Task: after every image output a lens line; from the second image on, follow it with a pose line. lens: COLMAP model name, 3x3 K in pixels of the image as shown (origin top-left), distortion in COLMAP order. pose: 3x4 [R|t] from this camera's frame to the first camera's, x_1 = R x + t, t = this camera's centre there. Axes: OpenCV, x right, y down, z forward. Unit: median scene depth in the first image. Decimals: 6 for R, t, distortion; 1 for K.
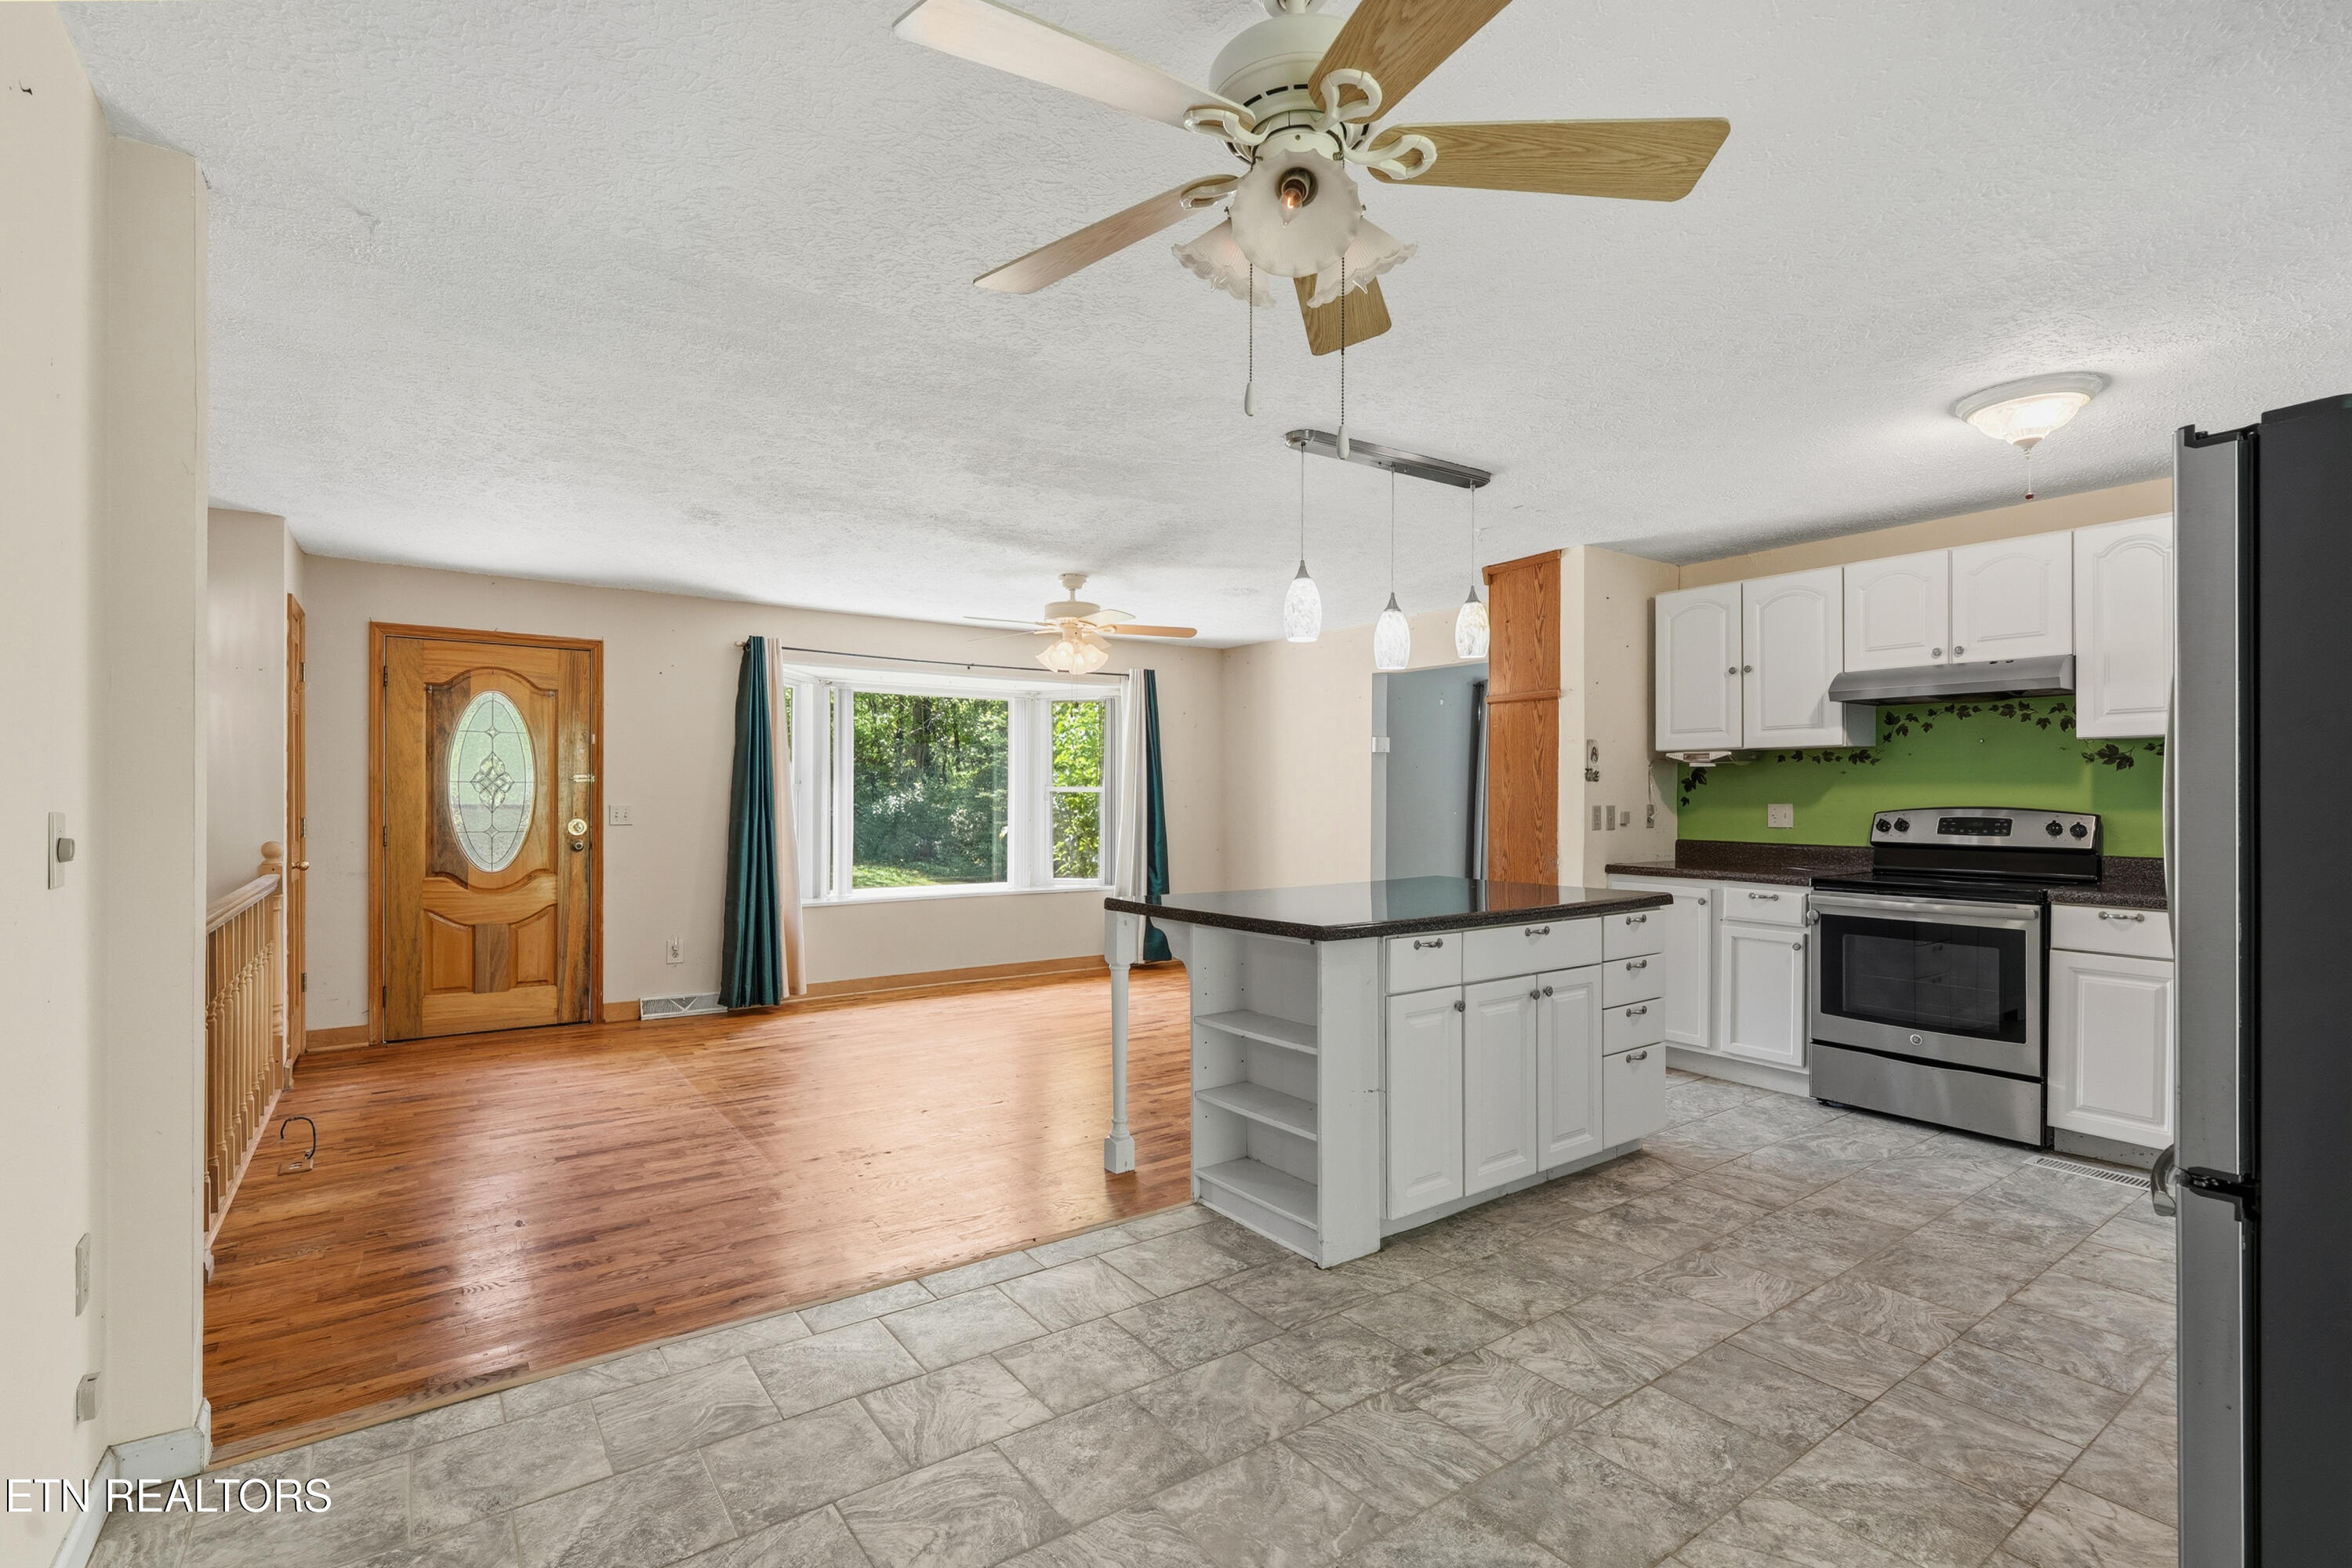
lens RADIAL K [[1078.8, 0, 1162.4], [0, 1078.8, 794.7], [0, 0, 1]] dist [-0.001877, 0.000060]
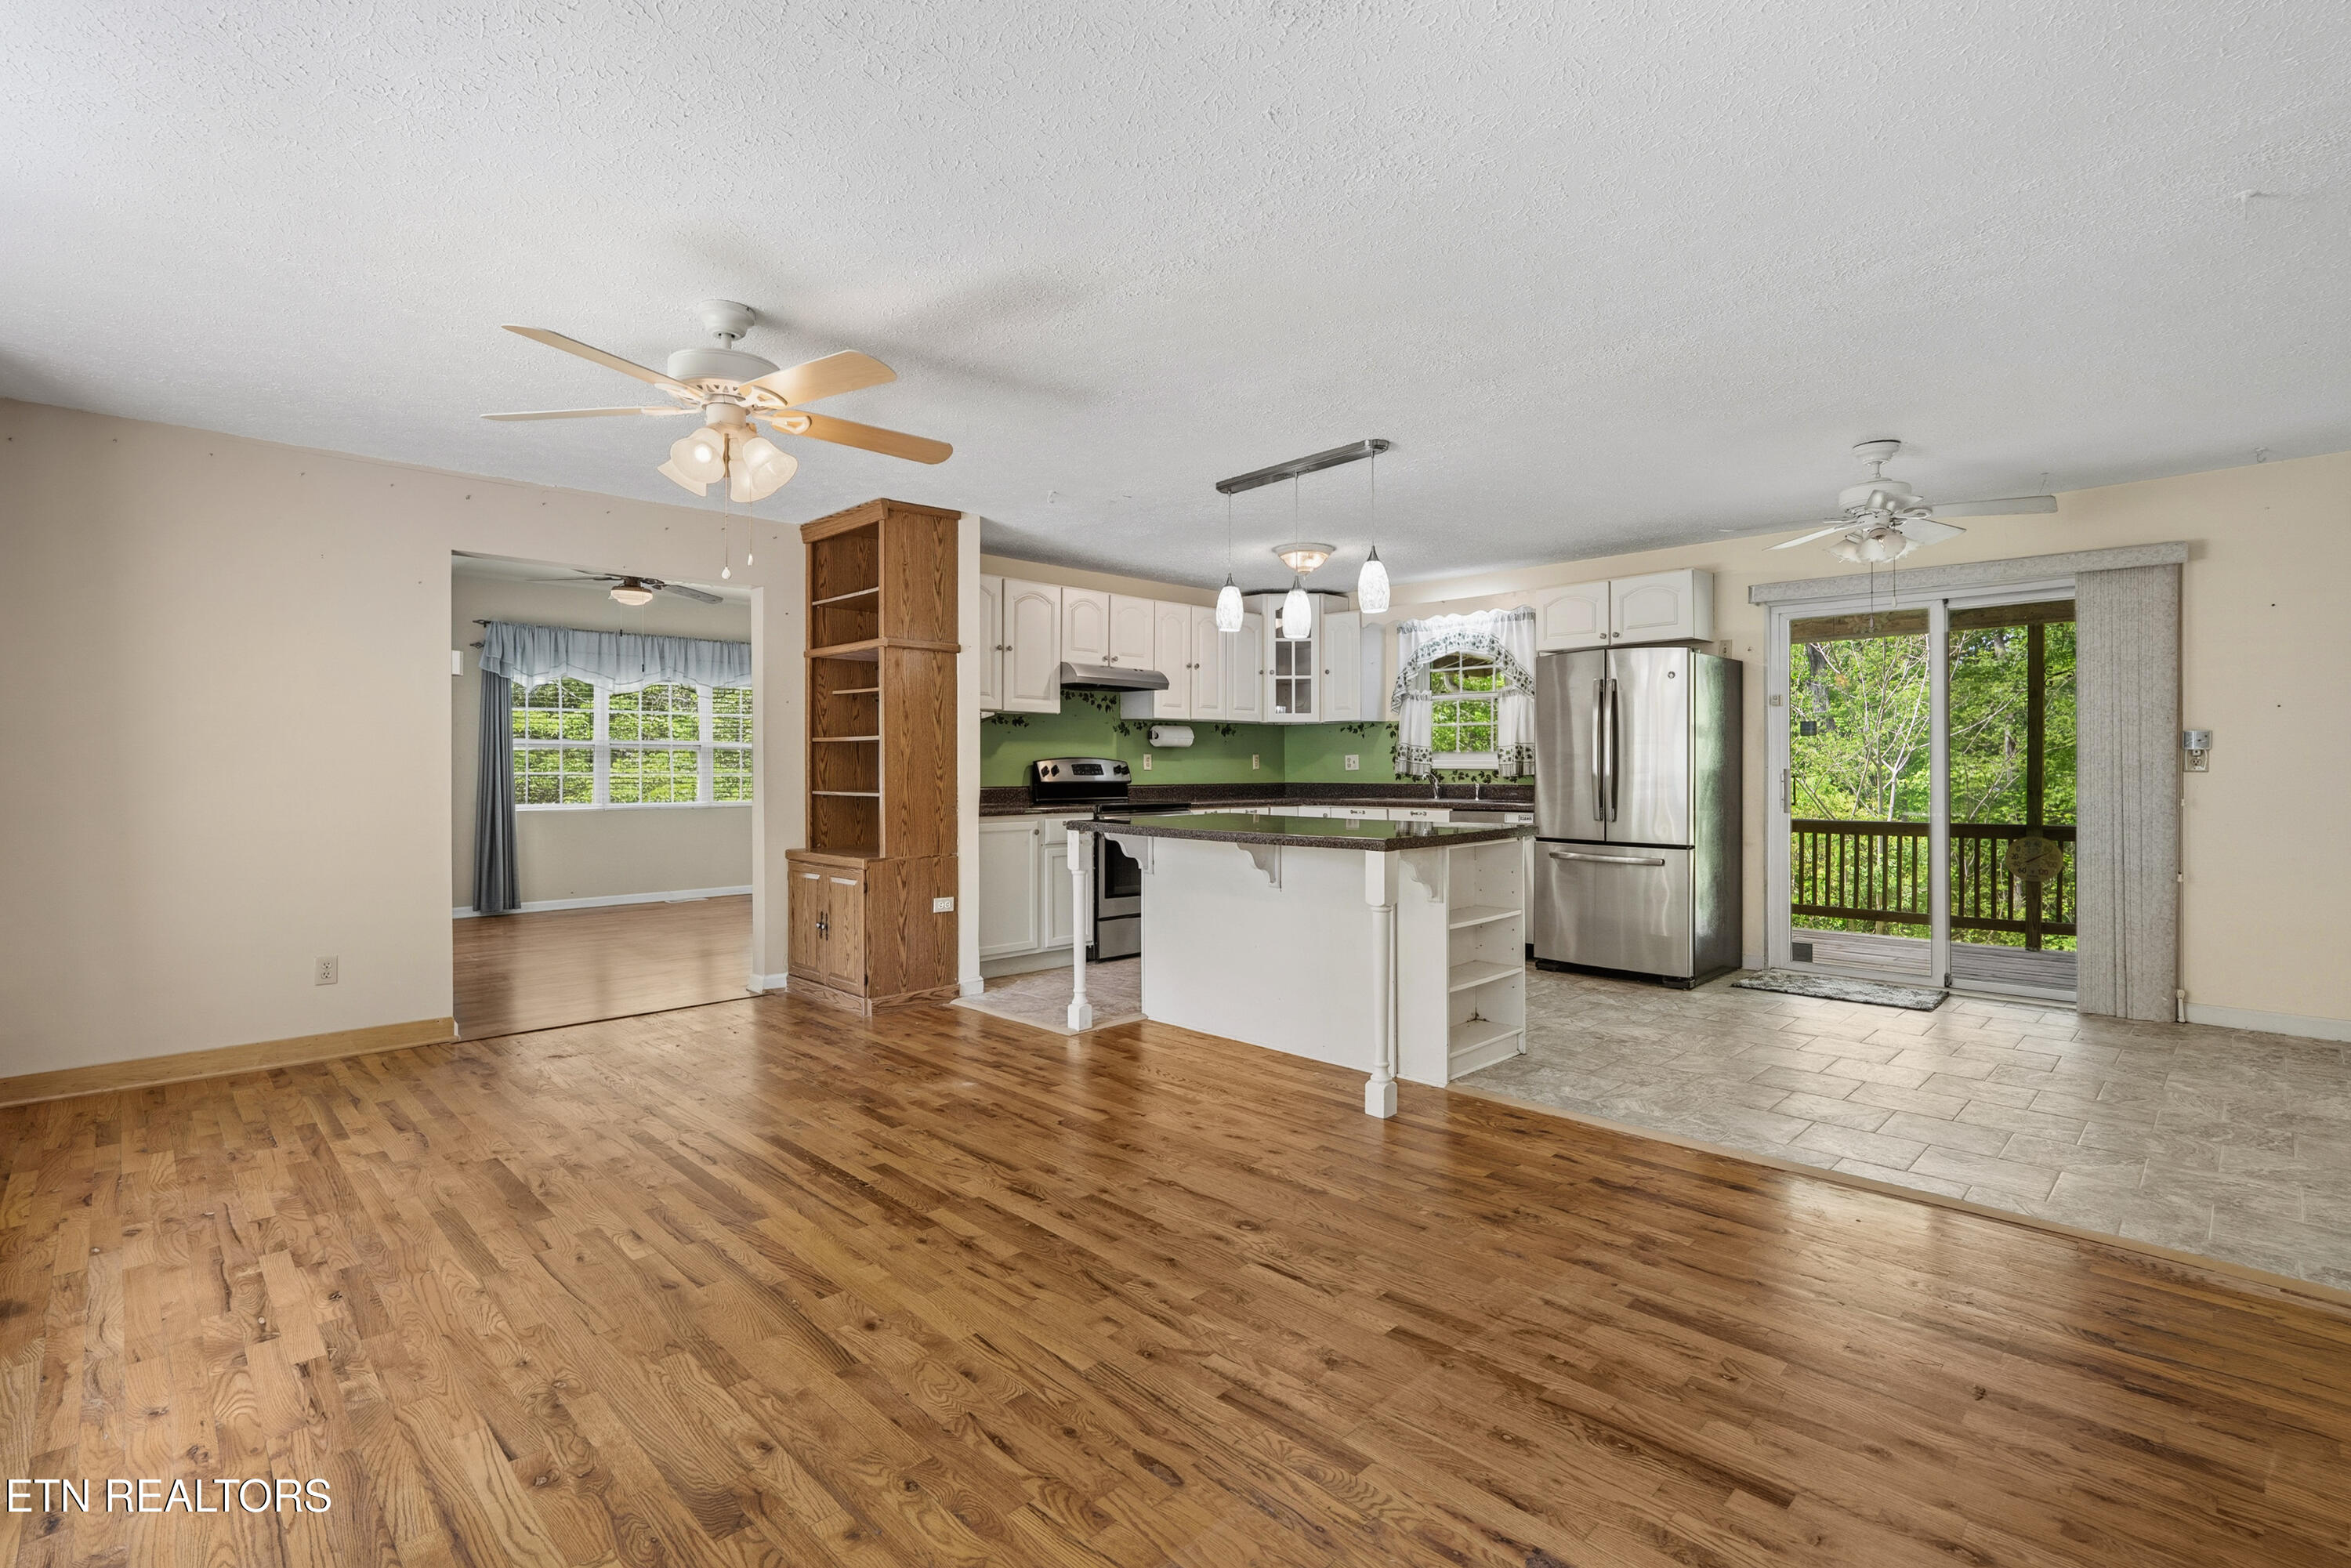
lens RADIAL K [[1081.4, 0, 1163.9], [0, 1081.4, 769.2], [0, 0, 1]] dist [-0.004569, 0.000320]
pose [[-0.155899, -0.002052, 0.987771, -0.926190], [-0.000260, 0.999998, 0.002036, 0.028461], [-0.987773, 0.000060, -0.155900, 1.271601]]
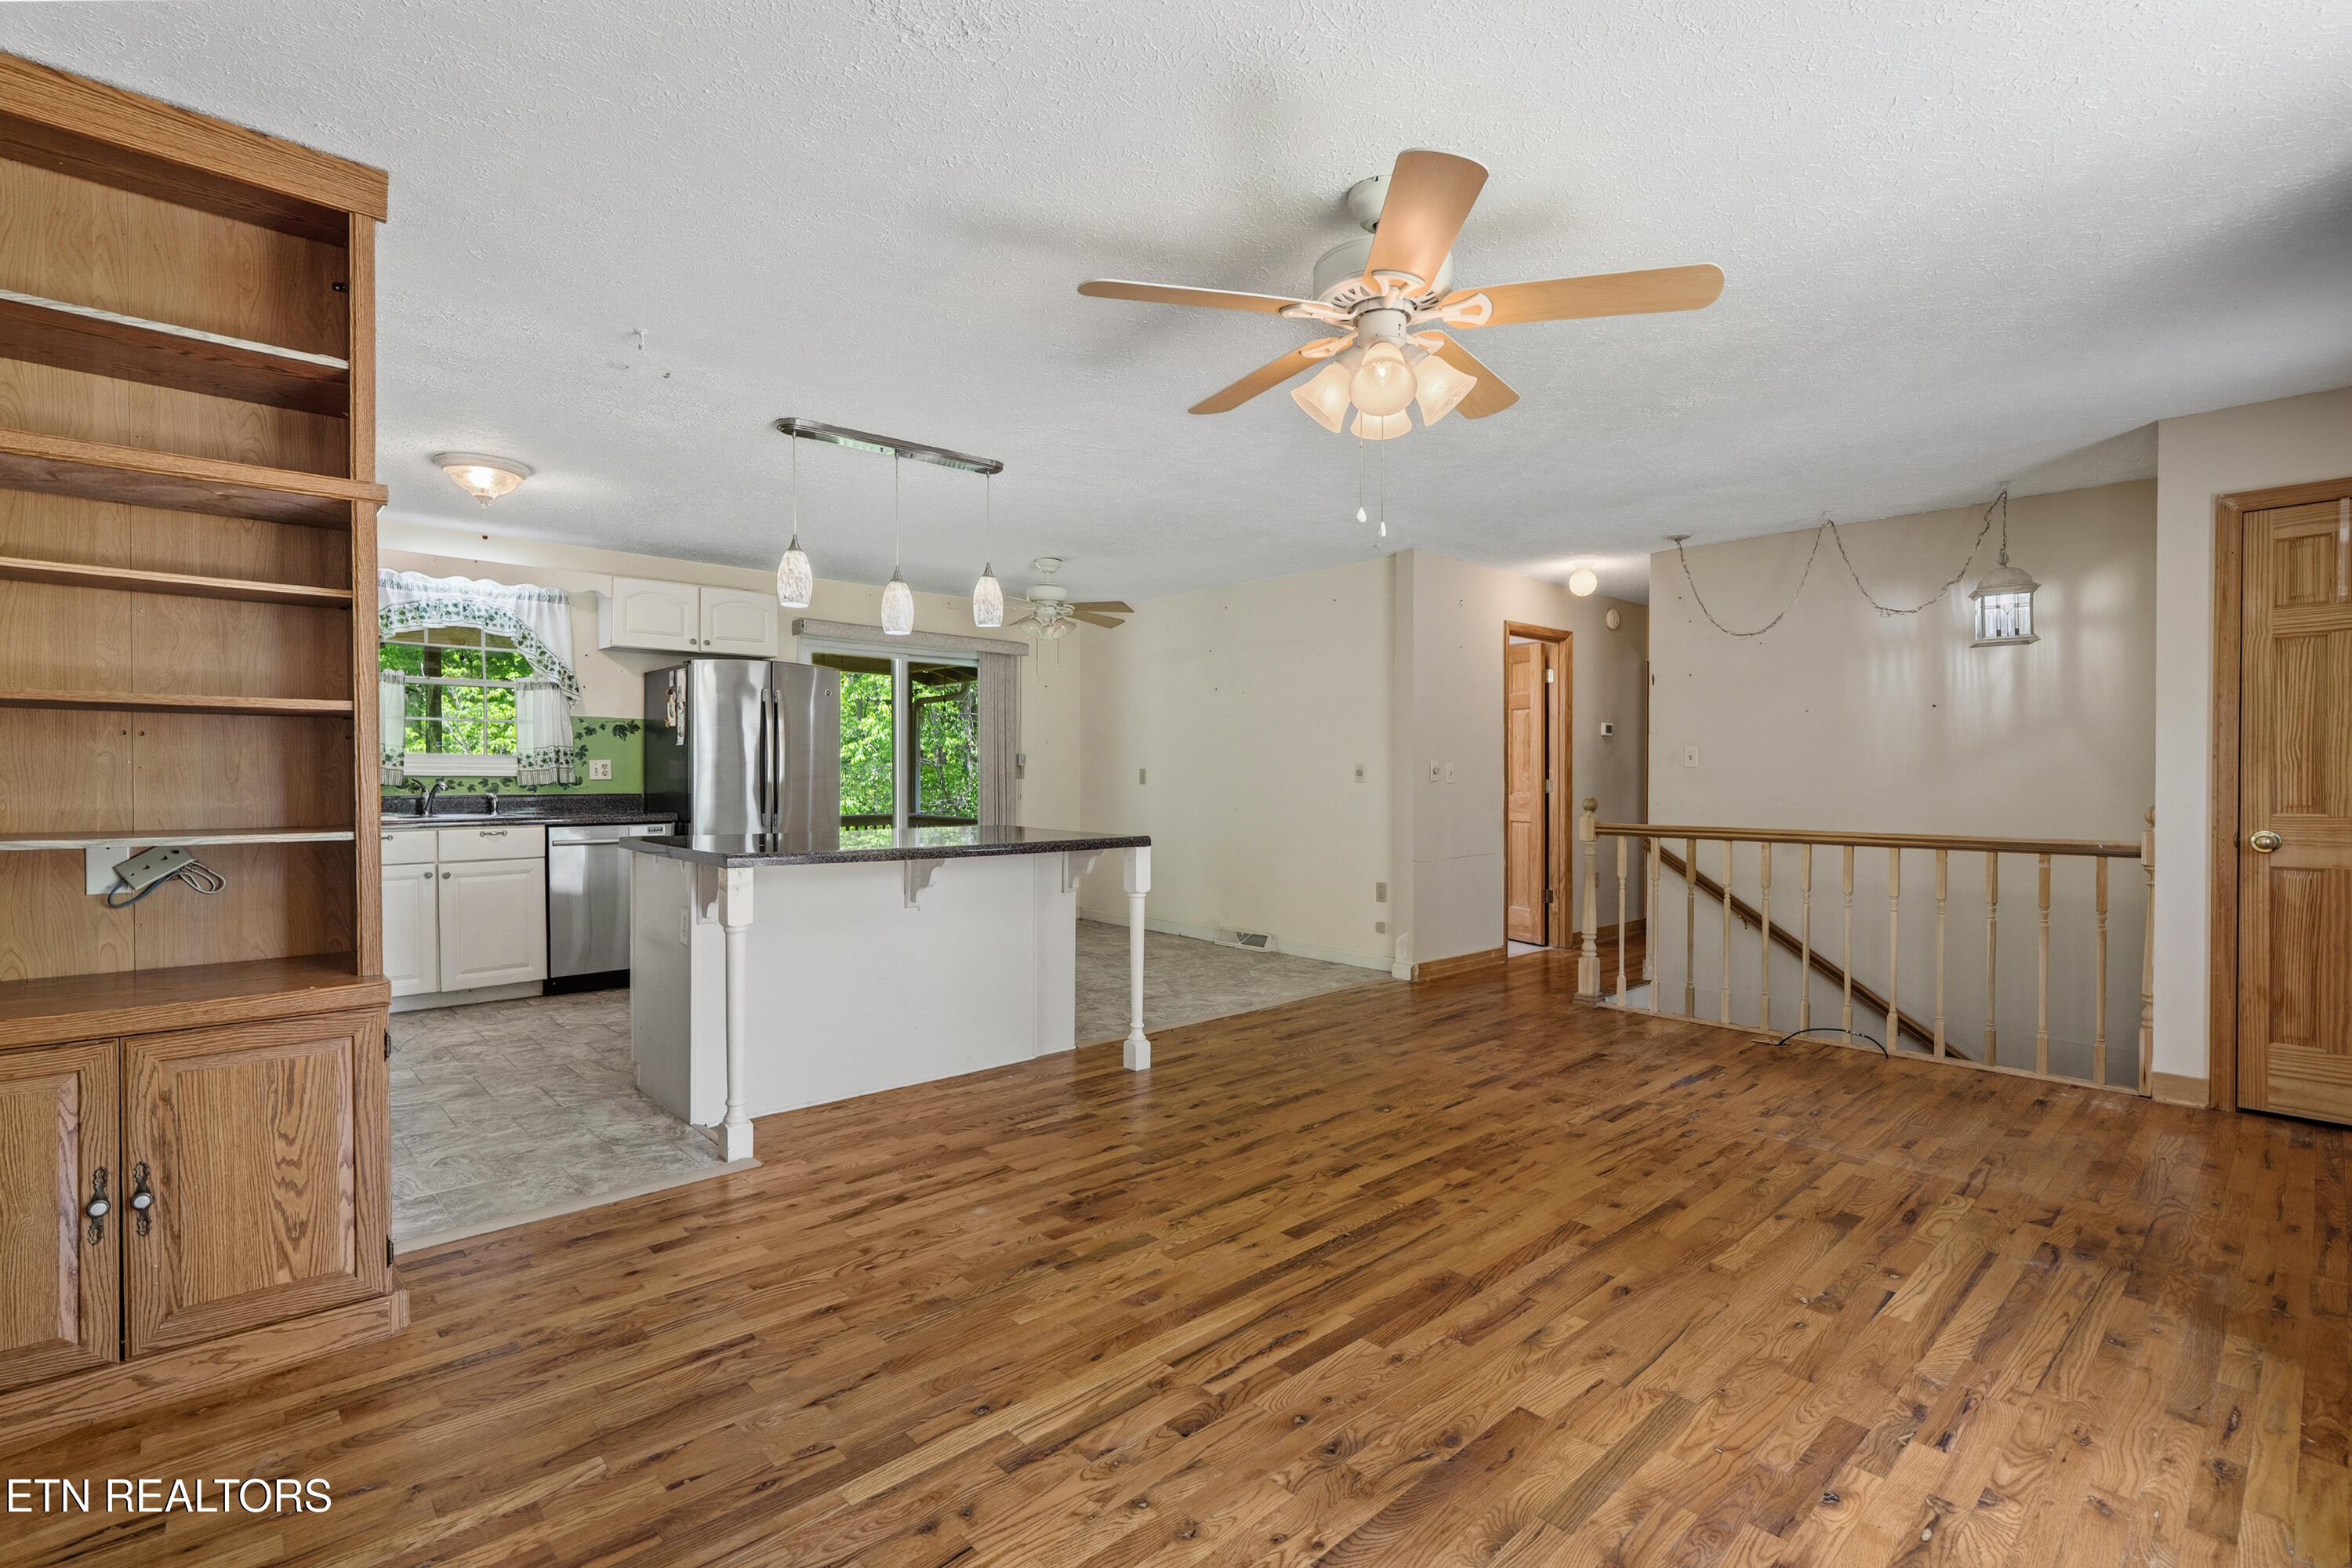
lens RADIAL K [[1079.1, 0, 1167.6], [0, 1079.1, 787.0], [0, 0, 1]] dist [-0.003321, -0.000135]
pose [[-0.992204, -0.002817, -0.124594, 0.069085], [-0.004120, 0.999940, 0.010196, 0.028060], [0.124558, 0.010630, -0.992155, 2.039253]]
